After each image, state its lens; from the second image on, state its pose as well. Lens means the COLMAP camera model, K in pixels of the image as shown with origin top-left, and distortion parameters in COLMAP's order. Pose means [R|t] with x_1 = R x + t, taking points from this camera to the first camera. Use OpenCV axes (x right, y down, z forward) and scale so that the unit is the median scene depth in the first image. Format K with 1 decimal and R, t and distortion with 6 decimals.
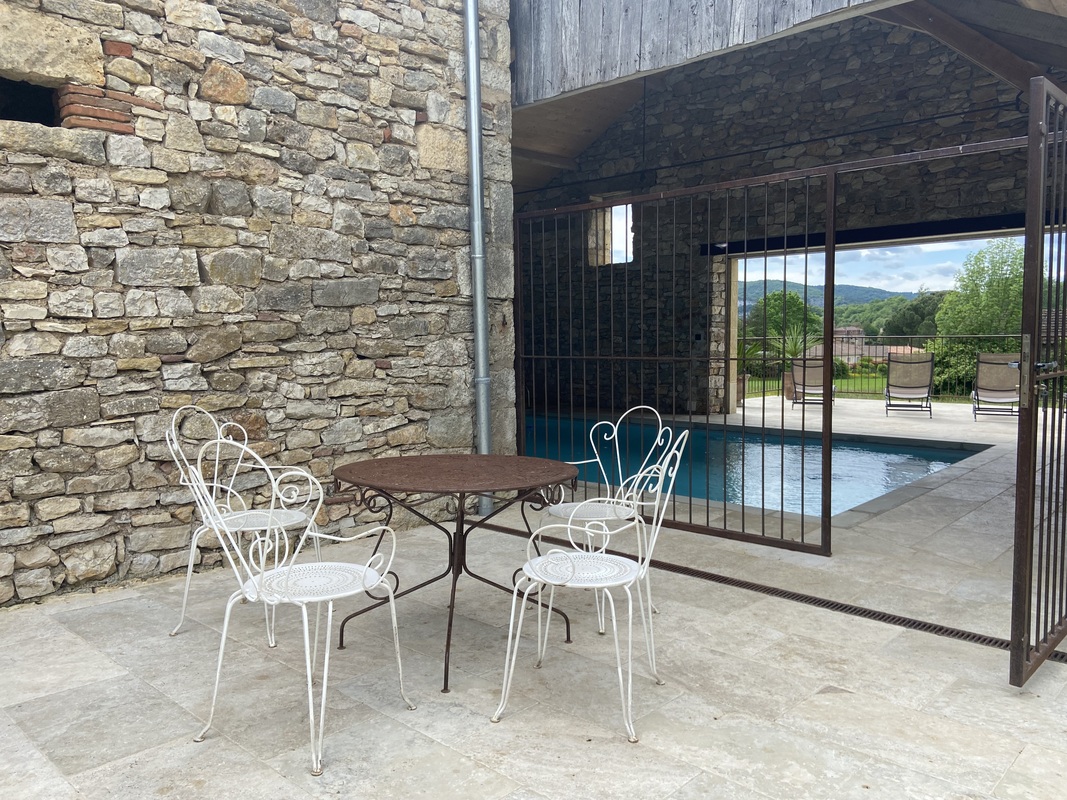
lens RADIAL K [[794.2, 0, 532.5], [0, 794.2, 400.8], [0, 0, 1]] dist [0.100933, -0.120358]
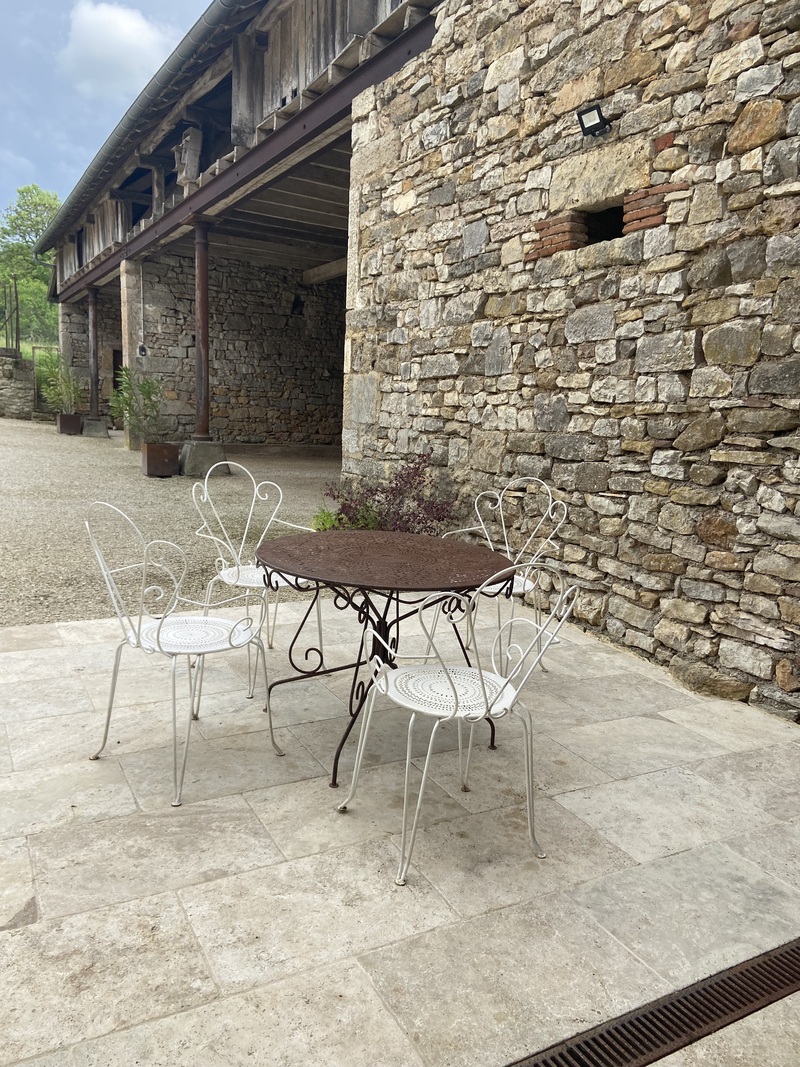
lens RADIAL K [[794.2, 0, 404.9], [0, 794.2, 534.4], [0, 0, 1]] dist [0.100933, -0.120358]
pose [[-0.299449, 0.146306, -0.942828, 0.621023], [-0.123515, 0.973913, 0.190359, -0.095915], [0.946084, 0.173457, -0.273566, 1.014553]]
